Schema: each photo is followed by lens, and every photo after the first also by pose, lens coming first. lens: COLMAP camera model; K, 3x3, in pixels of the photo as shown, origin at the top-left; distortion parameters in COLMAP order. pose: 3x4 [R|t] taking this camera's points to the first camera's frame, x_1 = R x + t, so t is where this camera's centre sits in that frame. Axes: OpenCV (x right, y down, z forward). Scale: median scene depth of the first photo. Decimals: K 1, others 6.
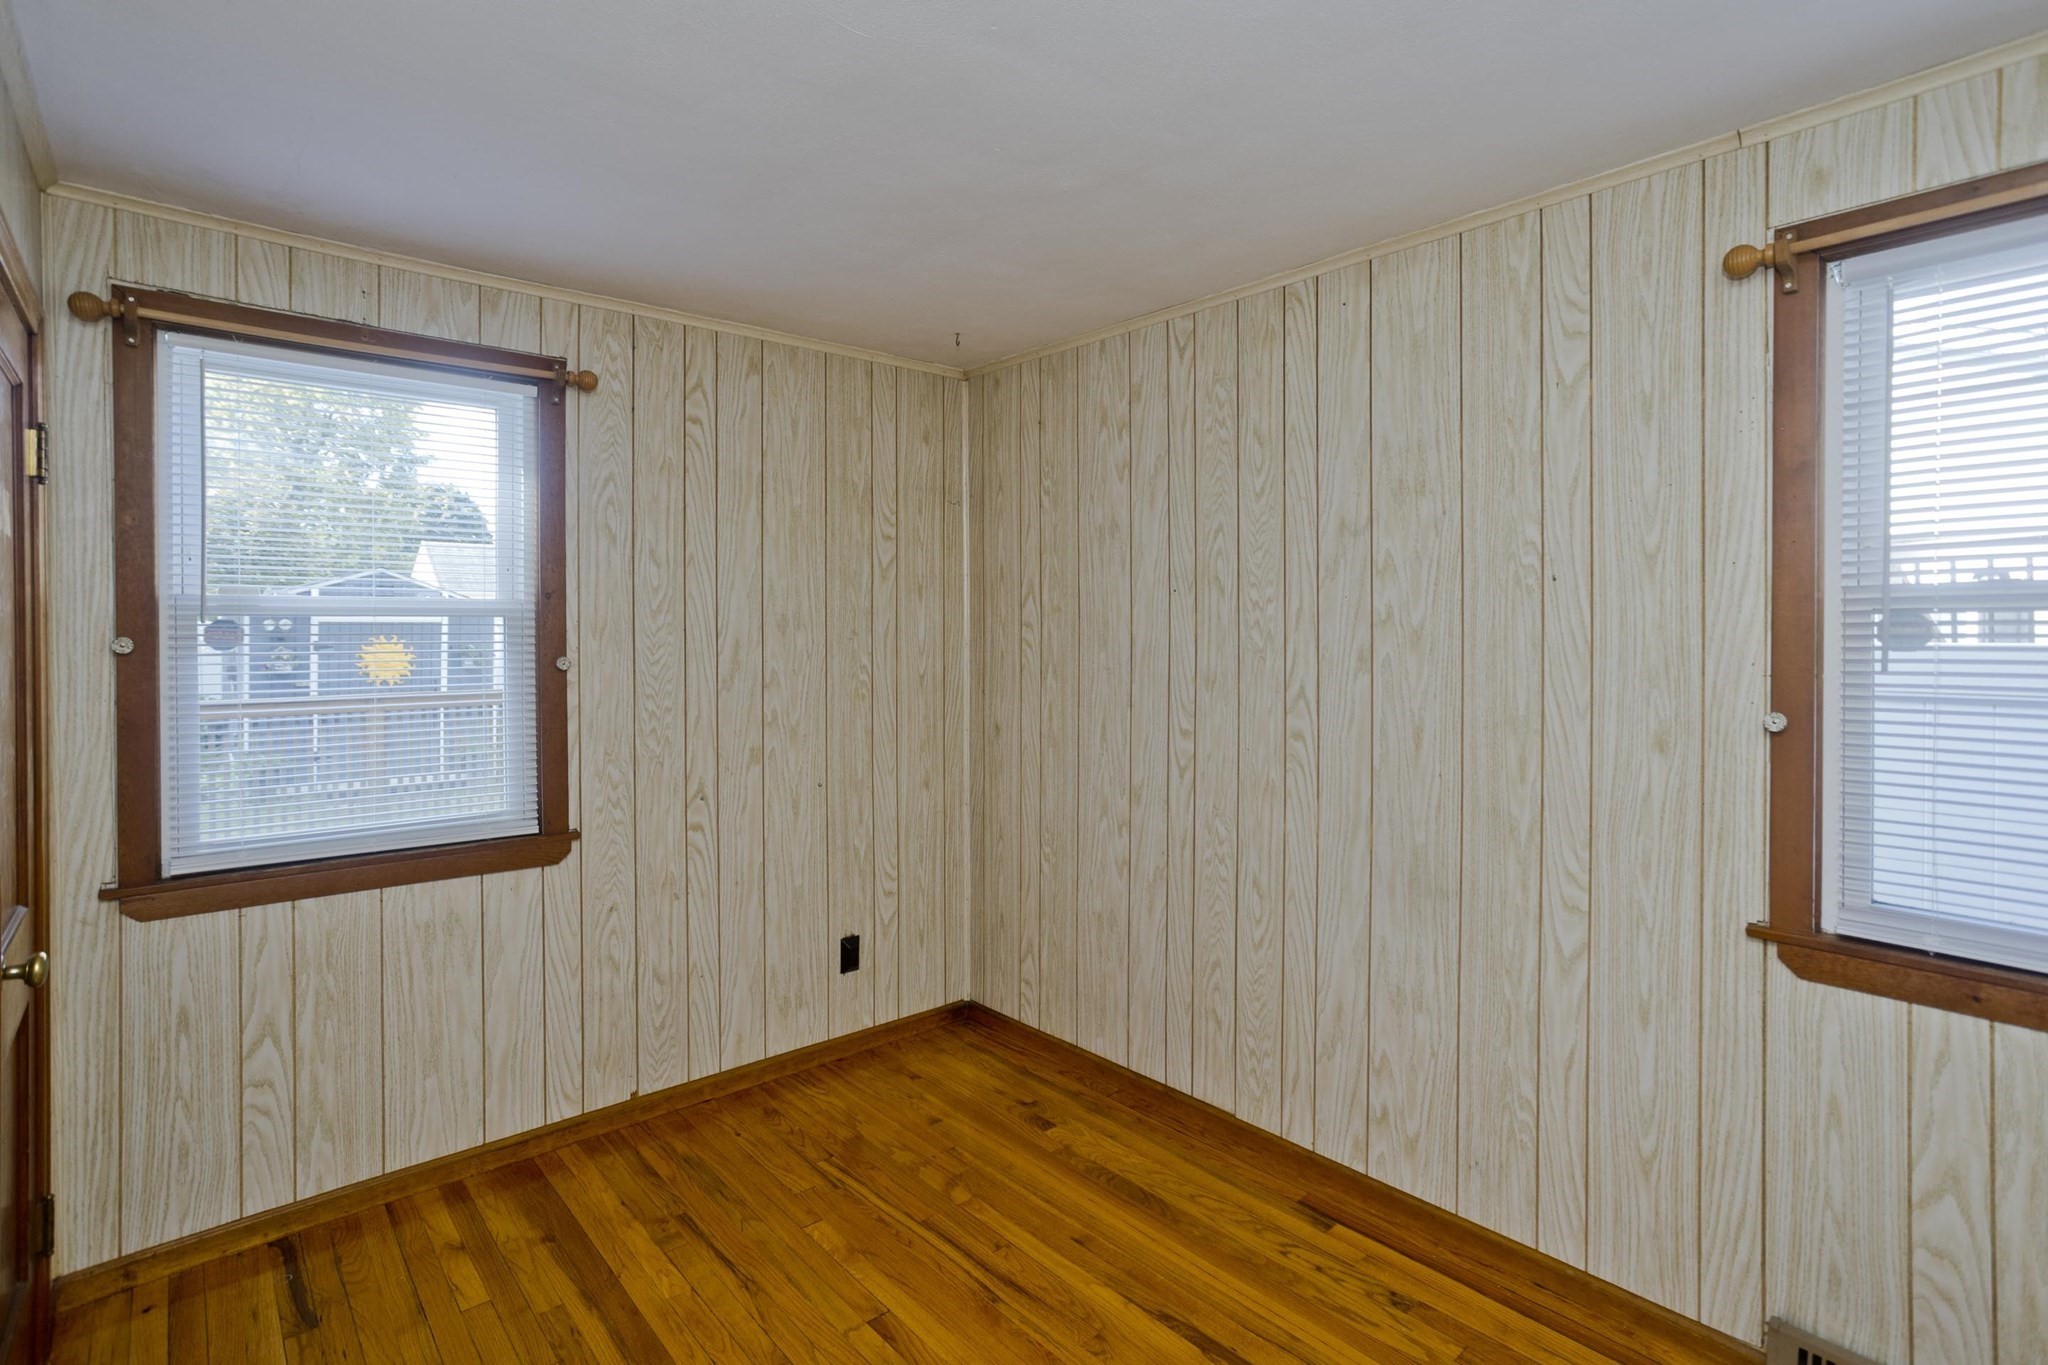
lens RADIAL K [[994.3, 0, 1025.8], [0, 994.3, 665.8], [0, 0, 1]] dist [-0.057145, 0.034134]
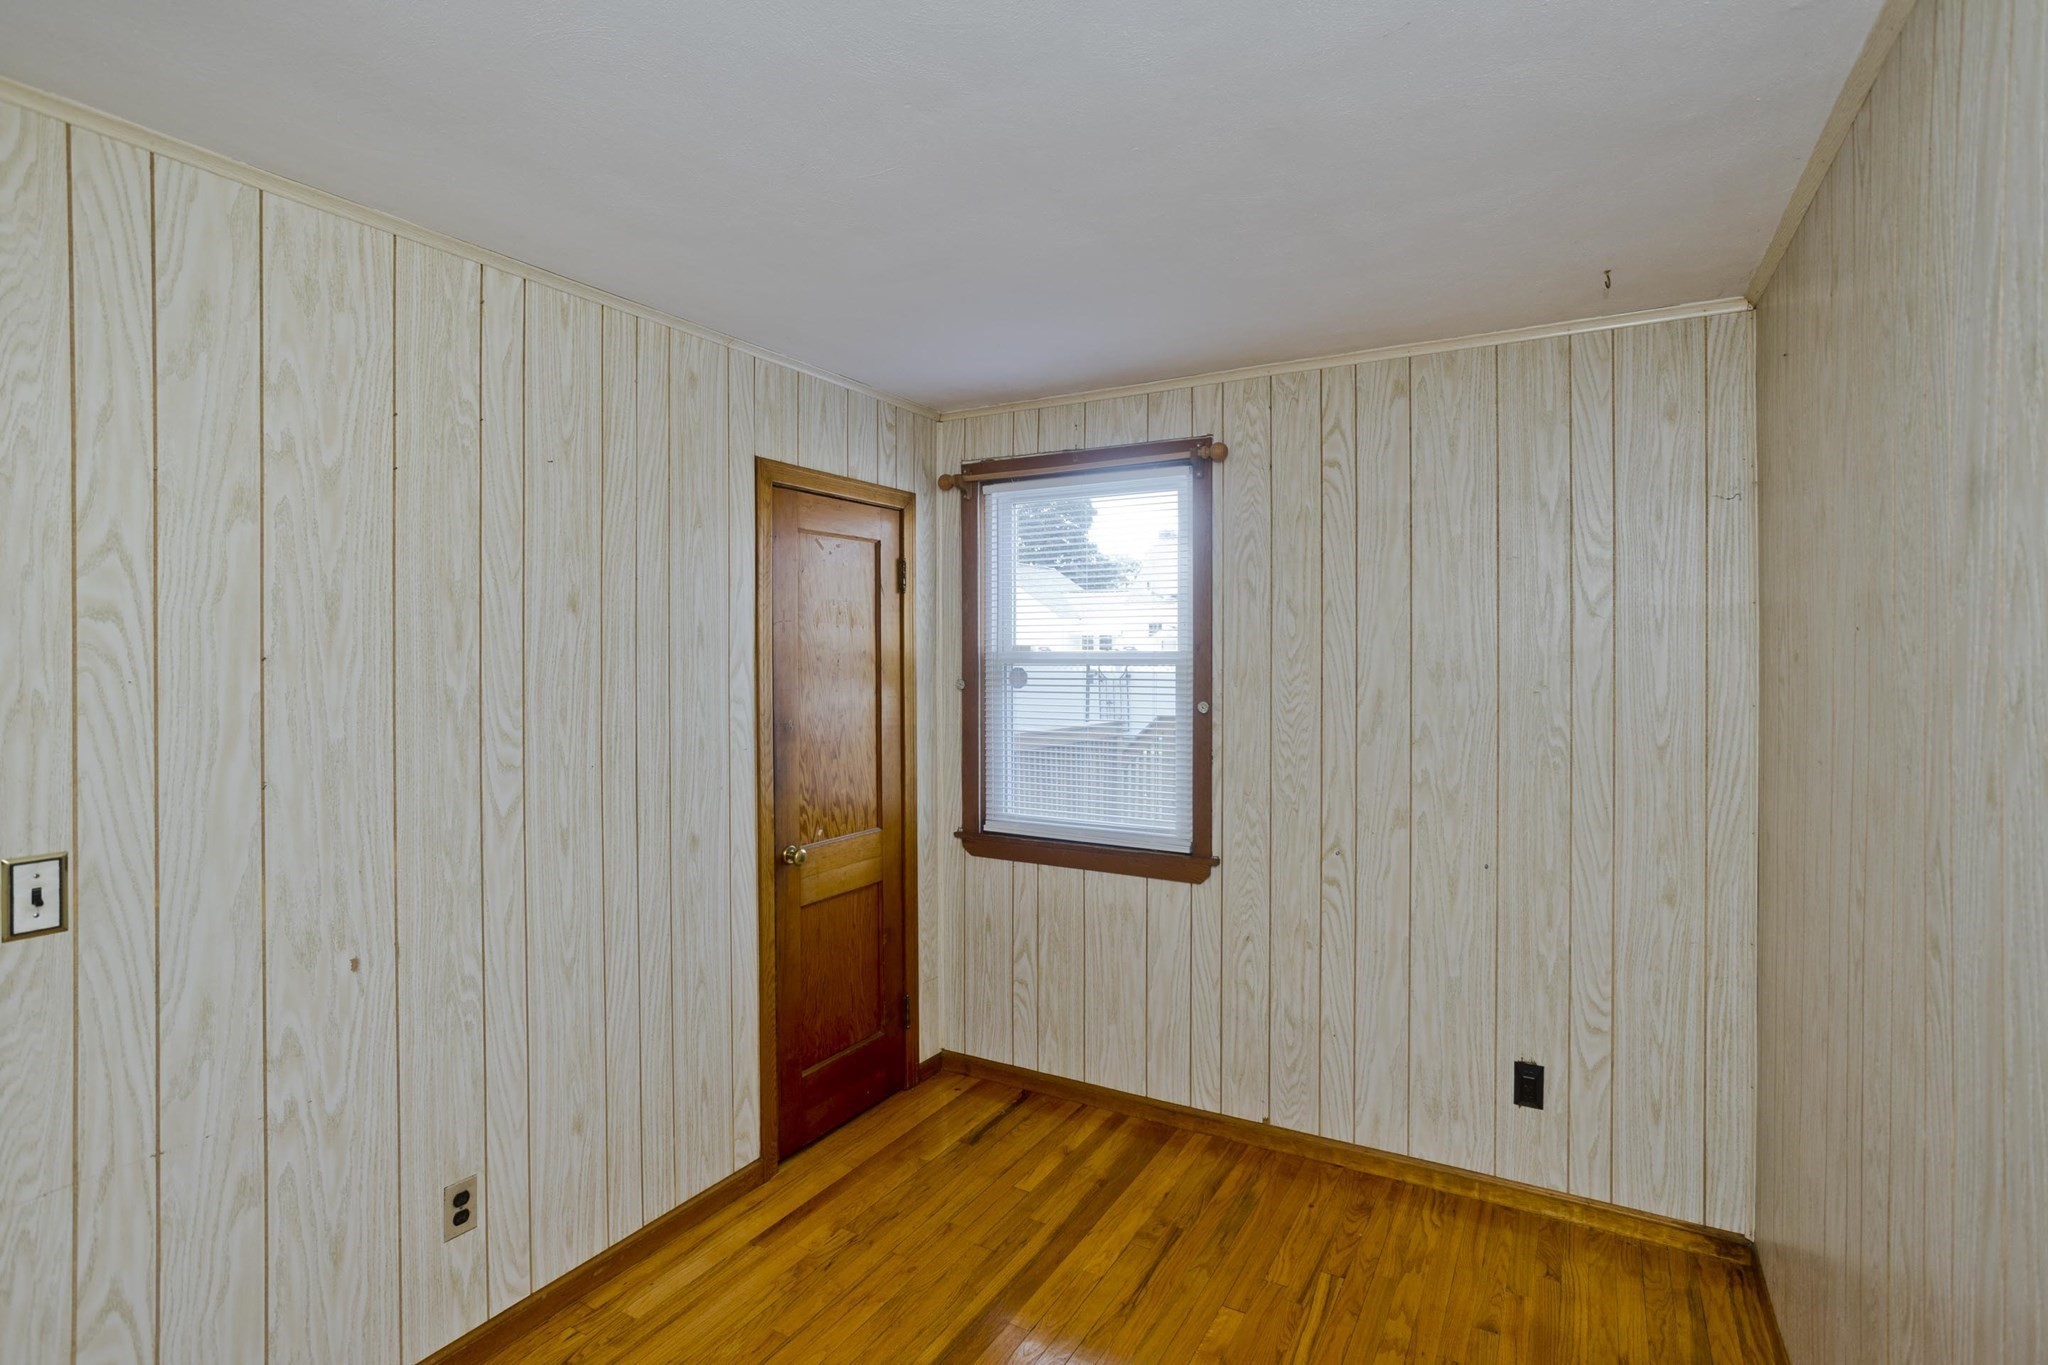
lens RADIAL K [[990.6, 0, 1024.0], [0, 990.6, 682.5], [0, 0, 1]] dist [-0.071449, 0.042656]
pose [[0.317767, 0.027955, -0.947757, 0.500885], [-0.031612, 0.999322, 0.018877, -0.042670], [0.947642, 0.023962, 0.318436, 0.416914]]
